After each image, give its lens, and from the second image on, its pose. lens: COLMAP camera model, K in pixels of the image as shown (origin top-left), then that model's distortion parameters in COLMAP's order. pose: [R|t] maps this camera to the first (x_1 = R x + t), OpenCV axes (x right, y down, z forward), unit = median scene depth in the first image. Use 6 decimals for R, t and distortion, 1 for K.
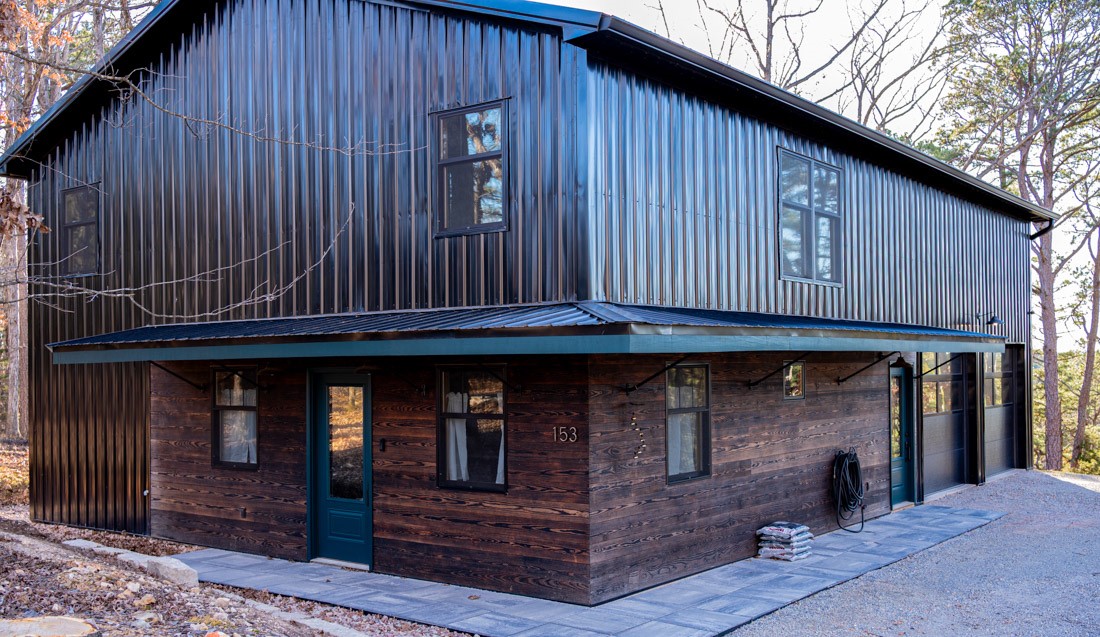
lens RADIAL K [[1089.4, 0, 545.0], [0, 1089.4, 363.1], [0, 0, 1]] dist [-0.009242, 0.011452]
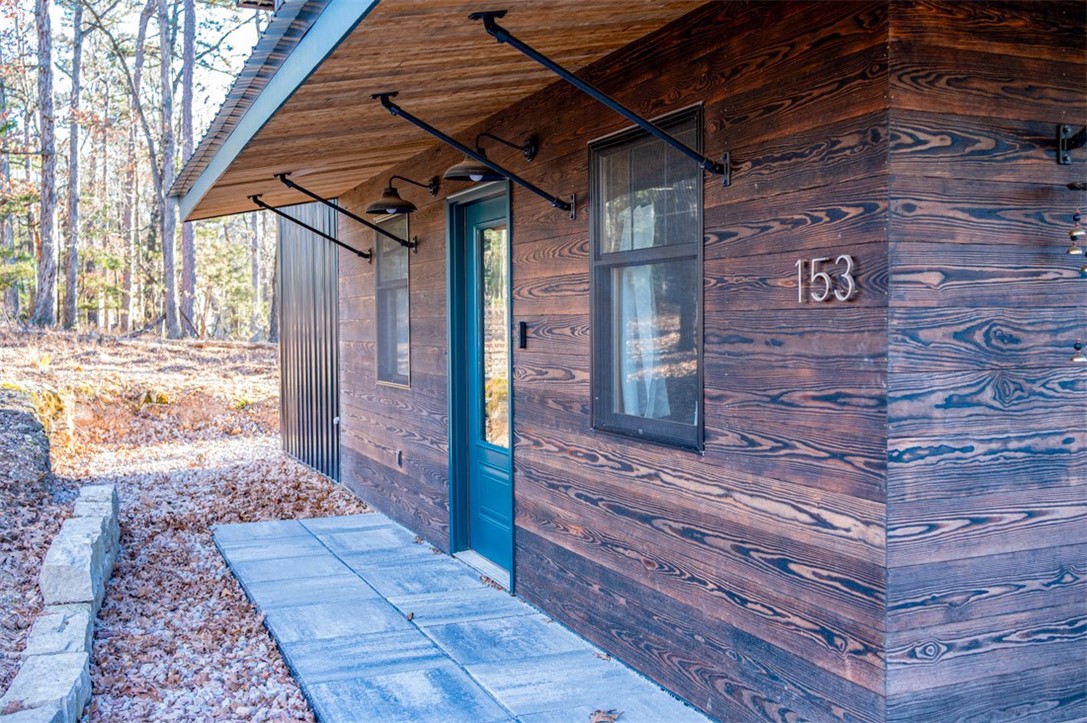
lens RADIAL K [[1074.2, 0, 549.3], [0, 1074.2, 363.8], [0, 0, 1]] dist [-0.007924, 0.009268]
pose [[0.875445, 0.020296, -0.482892, 0.087385], [0.002948, 0.998875, 0.047327, 0.064779], [0.483309, -0.042856, 0.874400, 0.590724]]
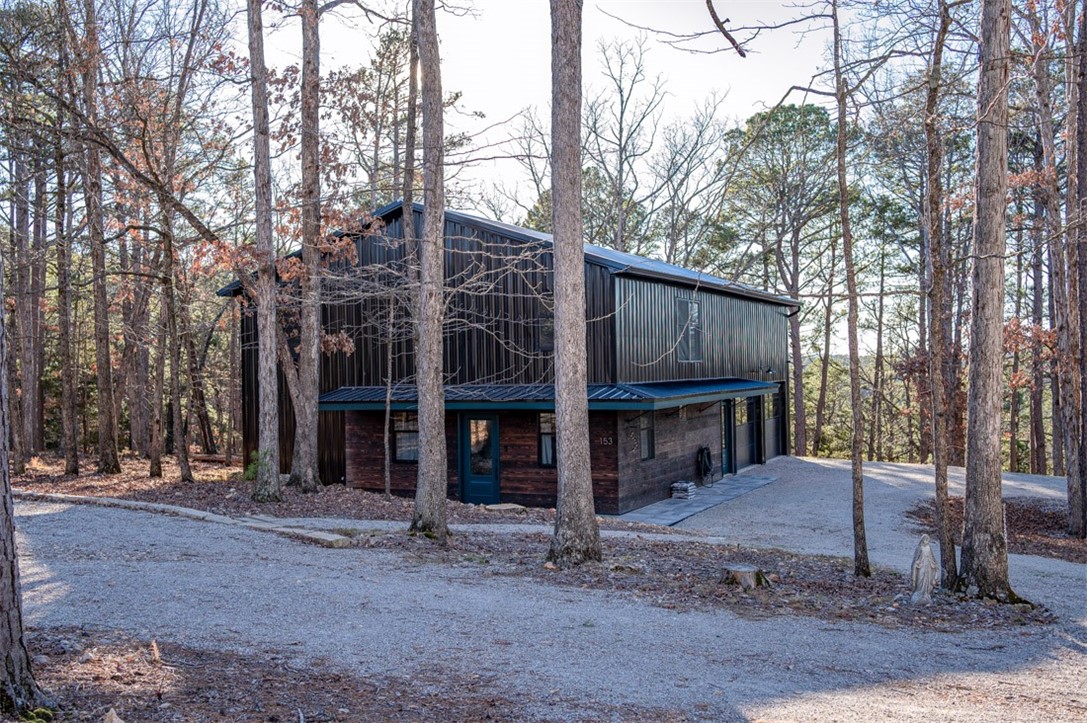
lens RADIAL K [[1074.2, 0, 549.3], [0, 1074.2, 363.8], [0, 0, 1]] dist [-0.007924, 0.009268]
pose [[0.977980, -0.008522, 0.208527, -0.493933], [0.009435, 0.999950, -0.003383, -0.079222], [-0.208488, 0.005276, 0.978011, -1.033857]]
